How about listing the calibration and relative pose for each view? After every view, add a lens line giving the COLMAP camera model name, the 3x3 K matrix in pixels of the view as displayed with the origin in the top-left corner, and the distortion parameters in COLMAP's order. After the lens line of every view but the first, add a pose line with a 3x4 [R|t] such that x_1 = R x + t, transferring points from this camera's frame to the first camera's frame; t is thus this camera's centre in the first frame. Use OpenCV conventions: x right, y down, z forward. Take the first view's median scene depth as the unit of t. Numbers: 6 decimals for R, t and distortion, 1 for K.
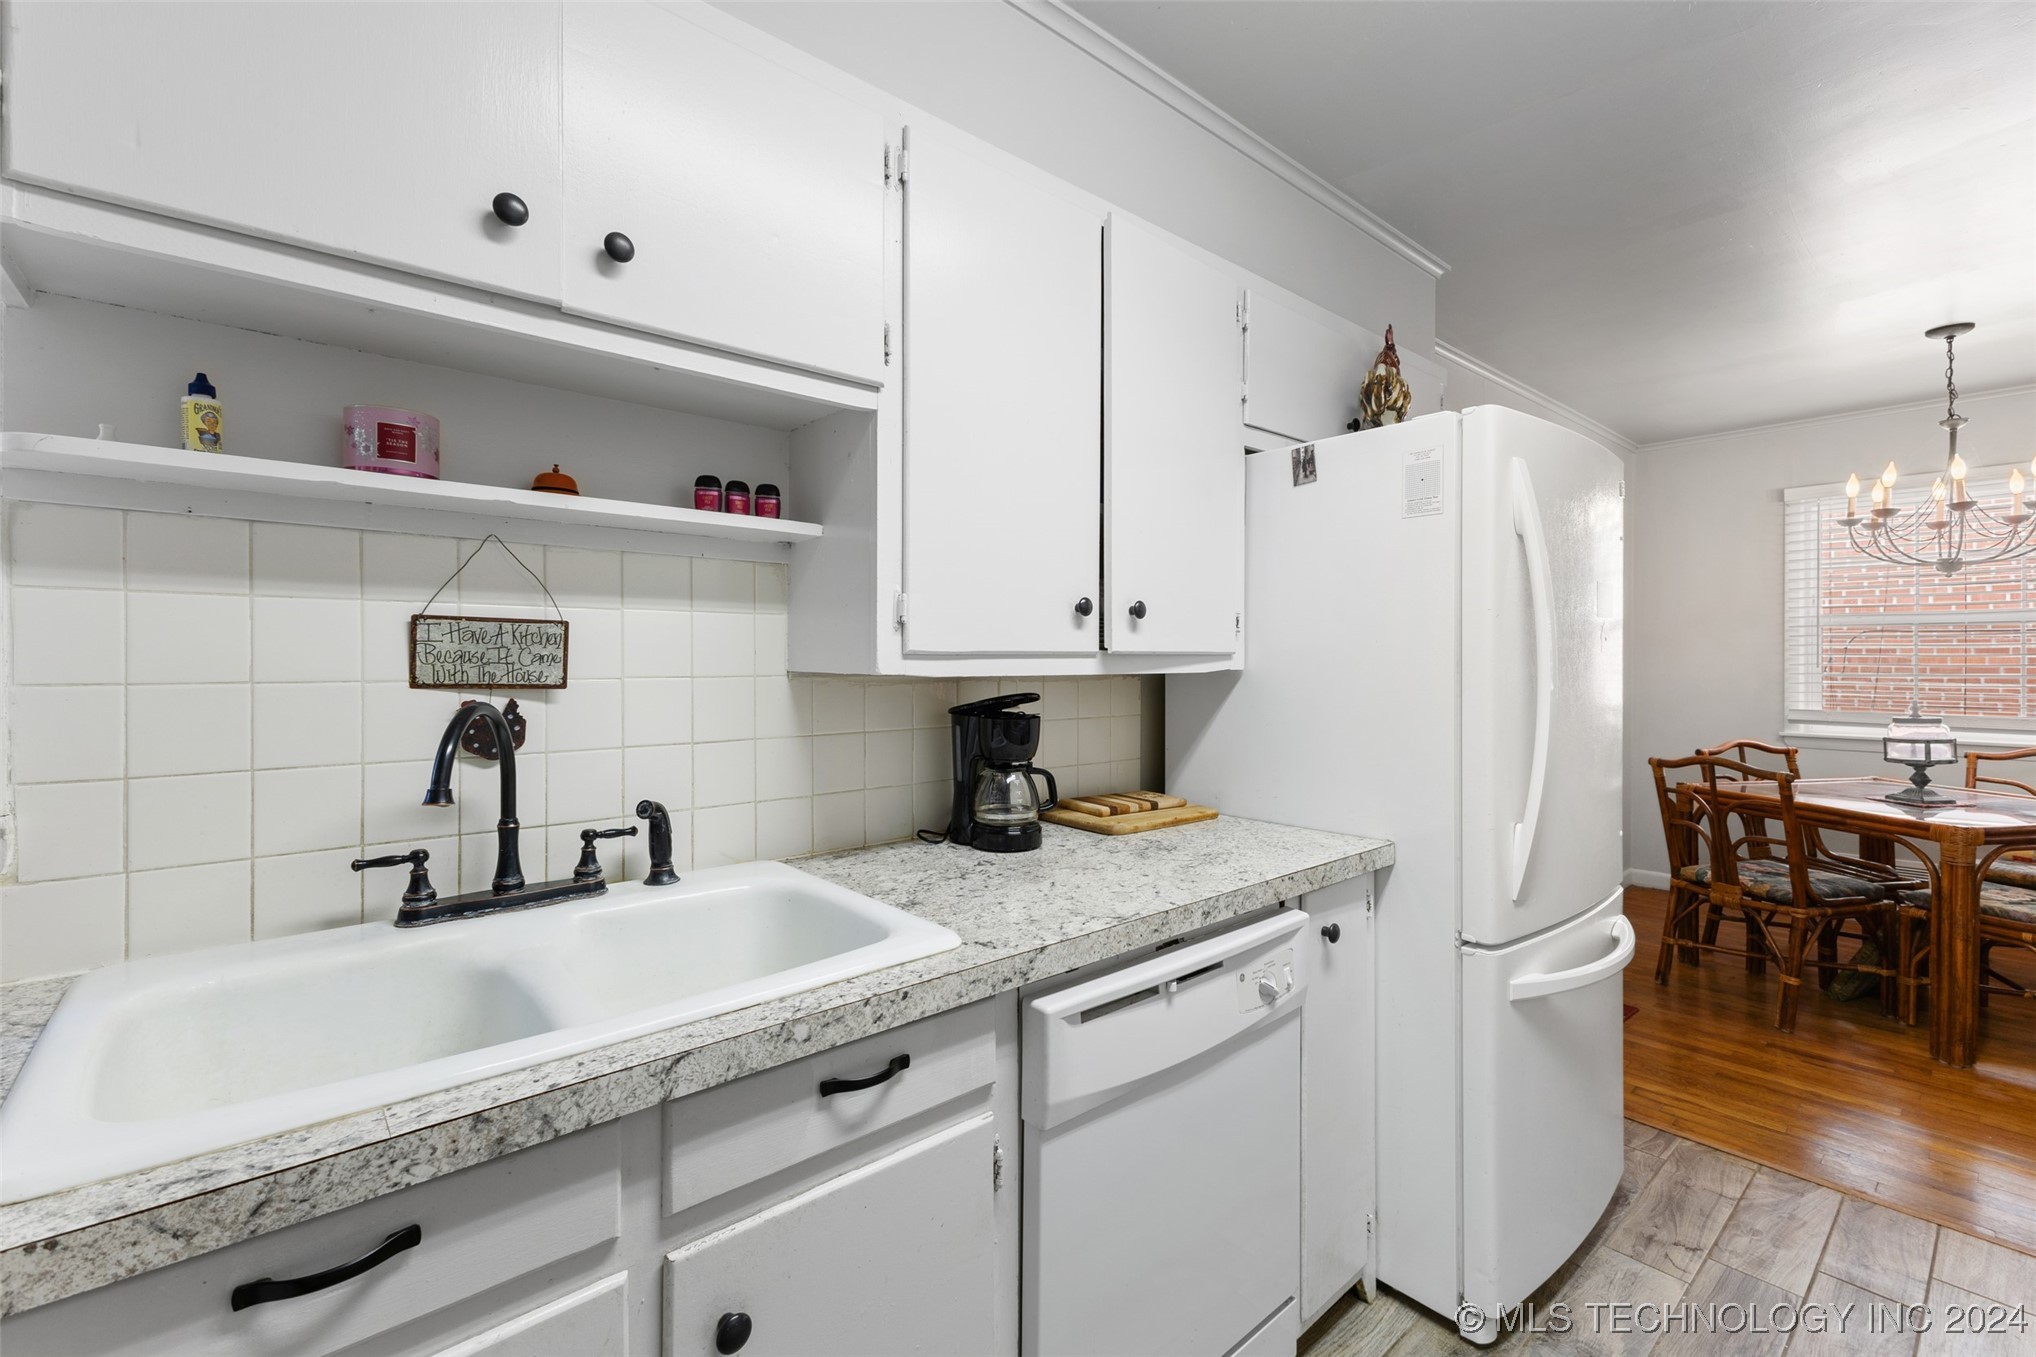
lens RADIAL K [[874.6, 0, 1017.8], [0, 874.6, 670.9], [0, 0, 1]] dist [0.004431, -0.000376]
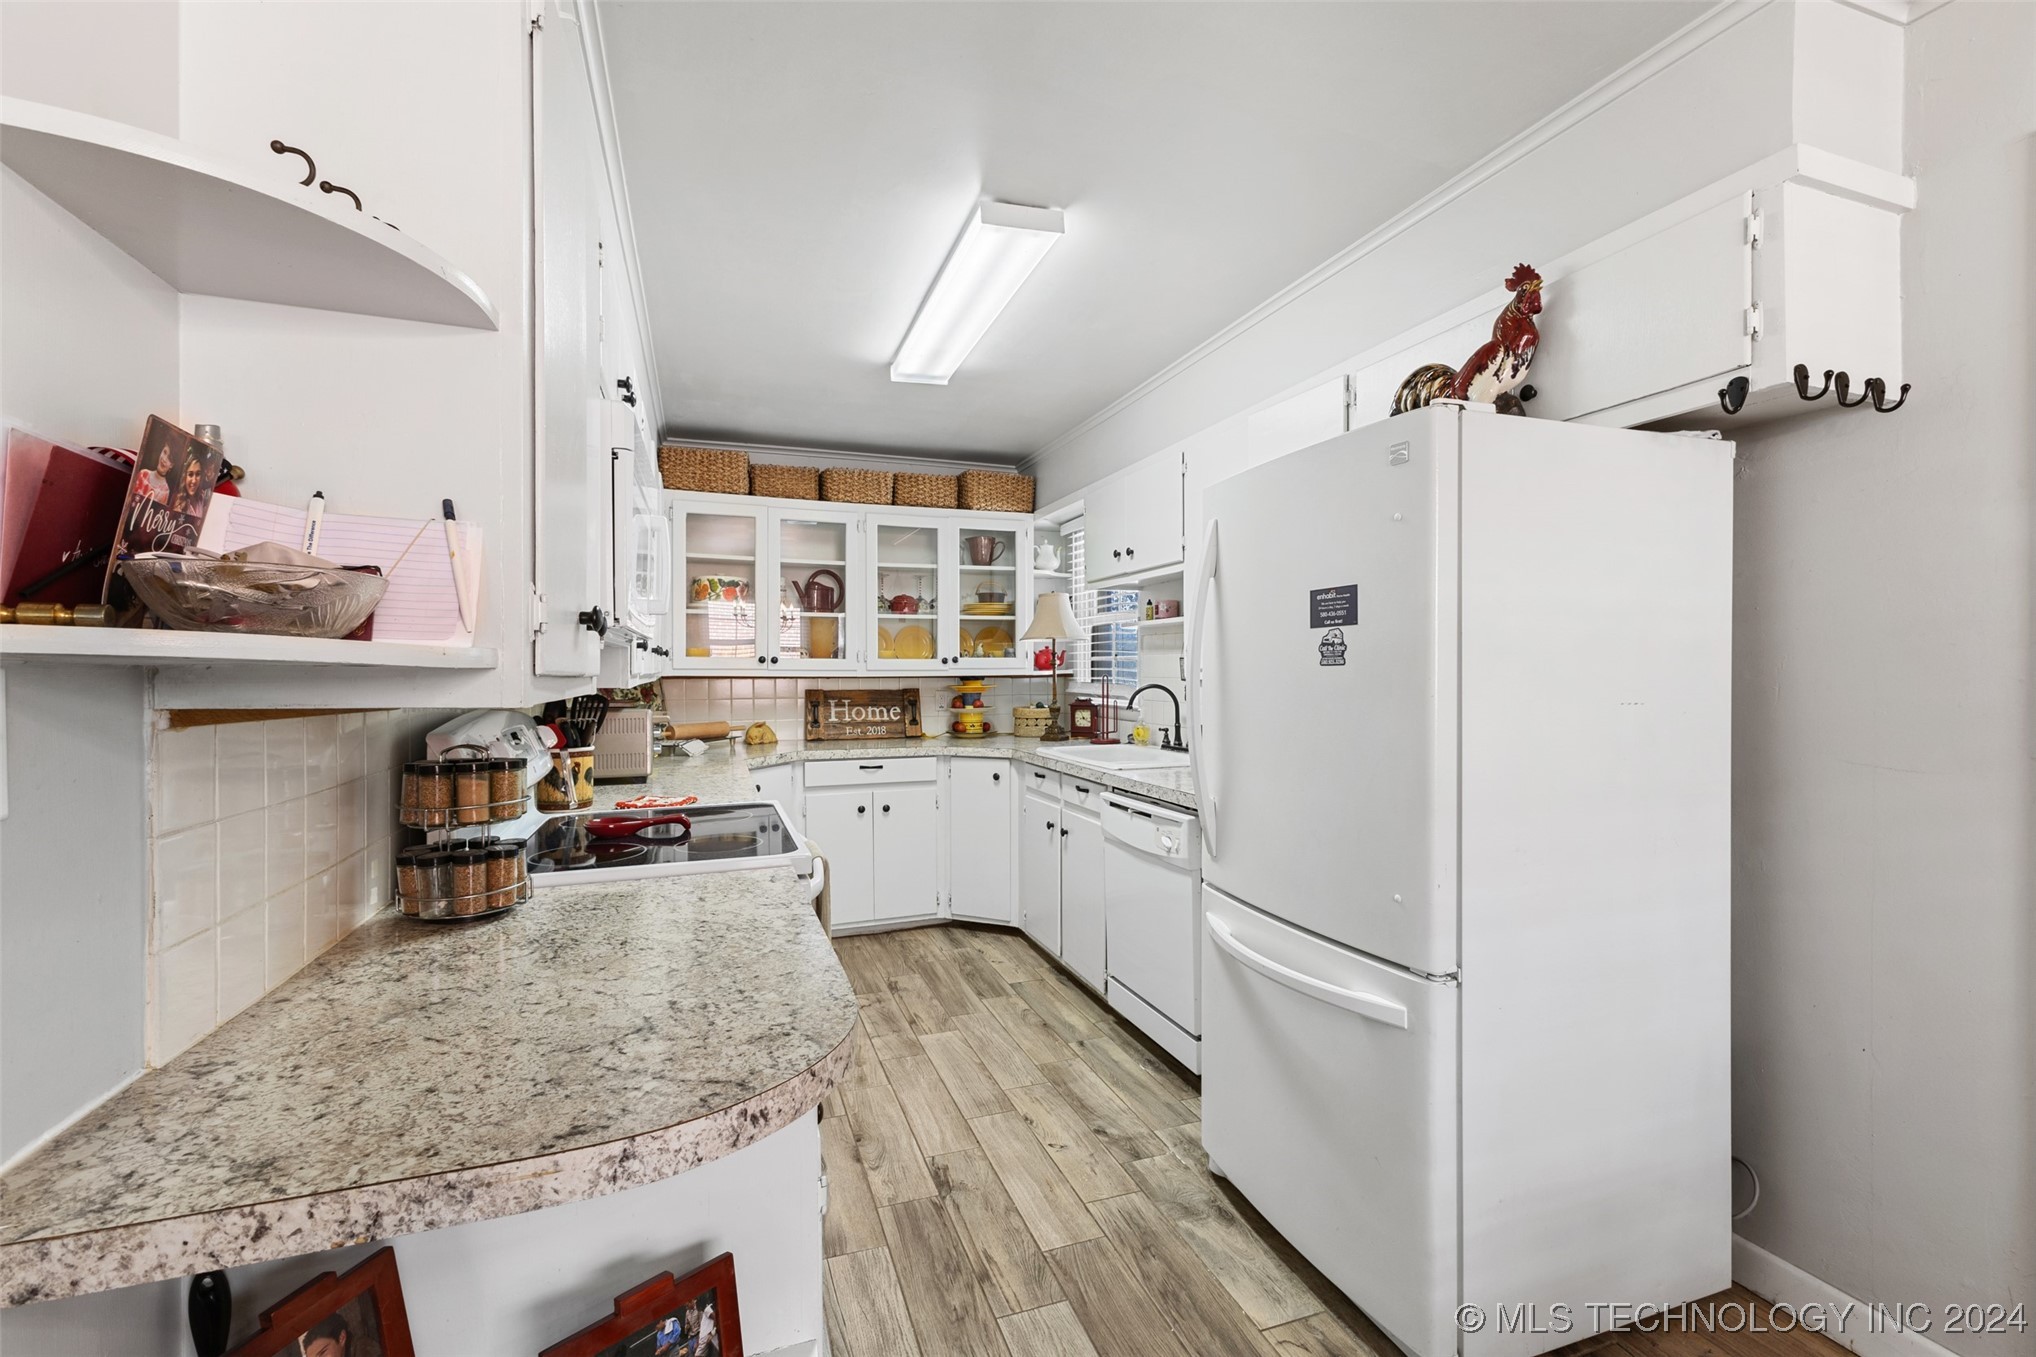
lens RADIAL K [[874.6, 0, 1017.8], [0, 874.6, 670.9], [0, 0, 1]] dist [0.004431, -0.000376]
pose [[-0.359855, 0.002179, -0.933006, 3.185475], [-0.012719, 0.999893, 0.007241, -0.038977], [0.932922, 0.014473, -0.359788, 2.000468]]
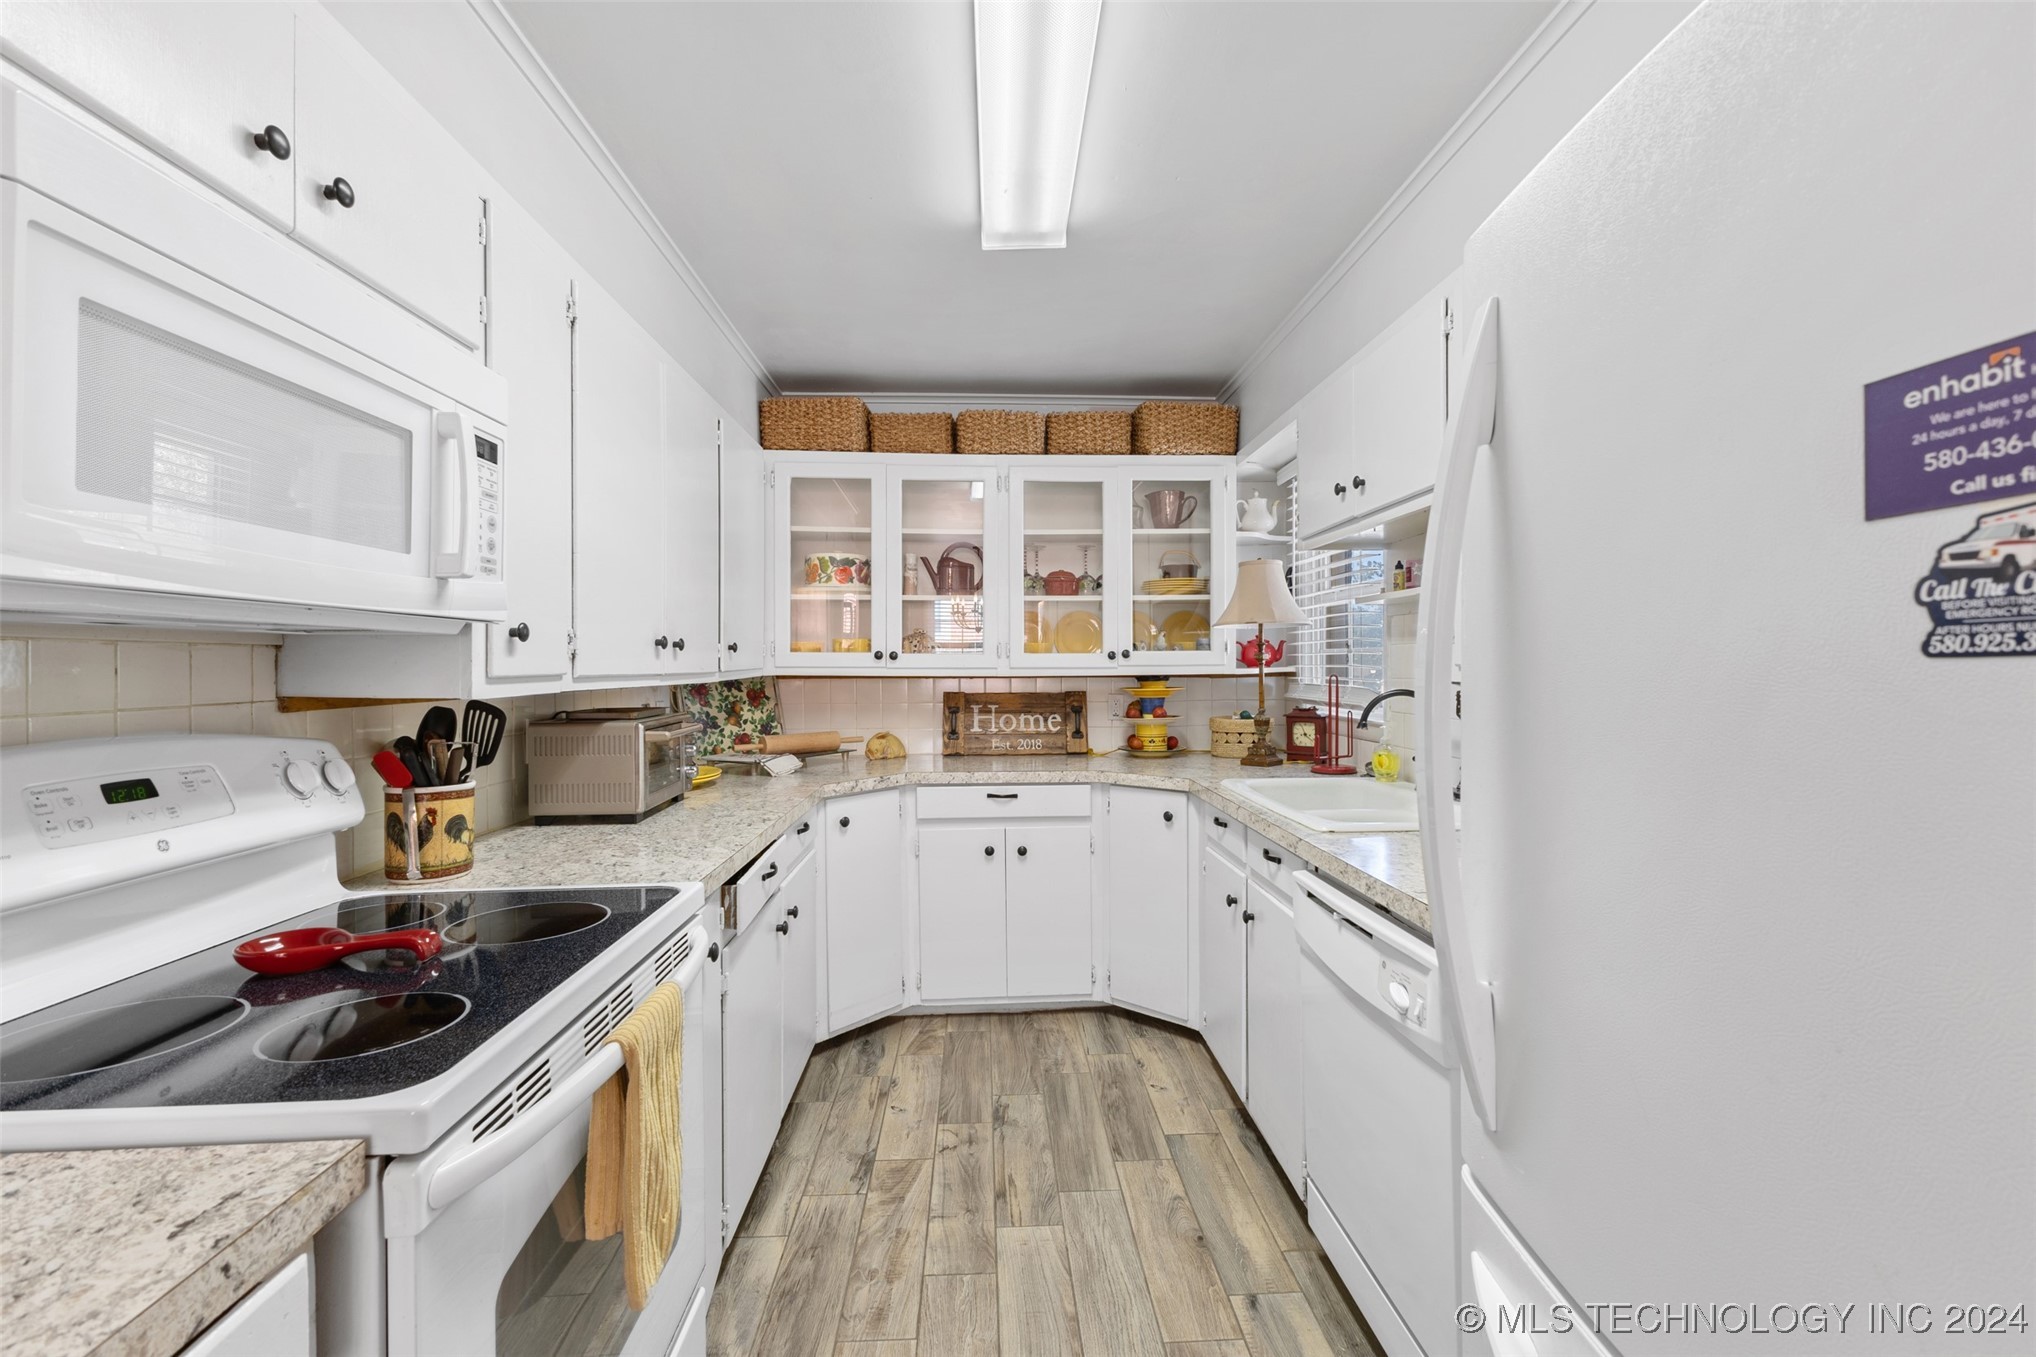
lens RADIAL K [[871.0, 0, 1021.0], [0, 871.0, 669.9], [0, 0, 1]] dist [0.007323, -0.001409]
pose [[-0.616600, 0.005514, -0.787257, 1.954536], [-0.008311, 0.999874, 0.013513, -0.040341], [0.787233, 0.014875, -0.616477, 1.841470]]
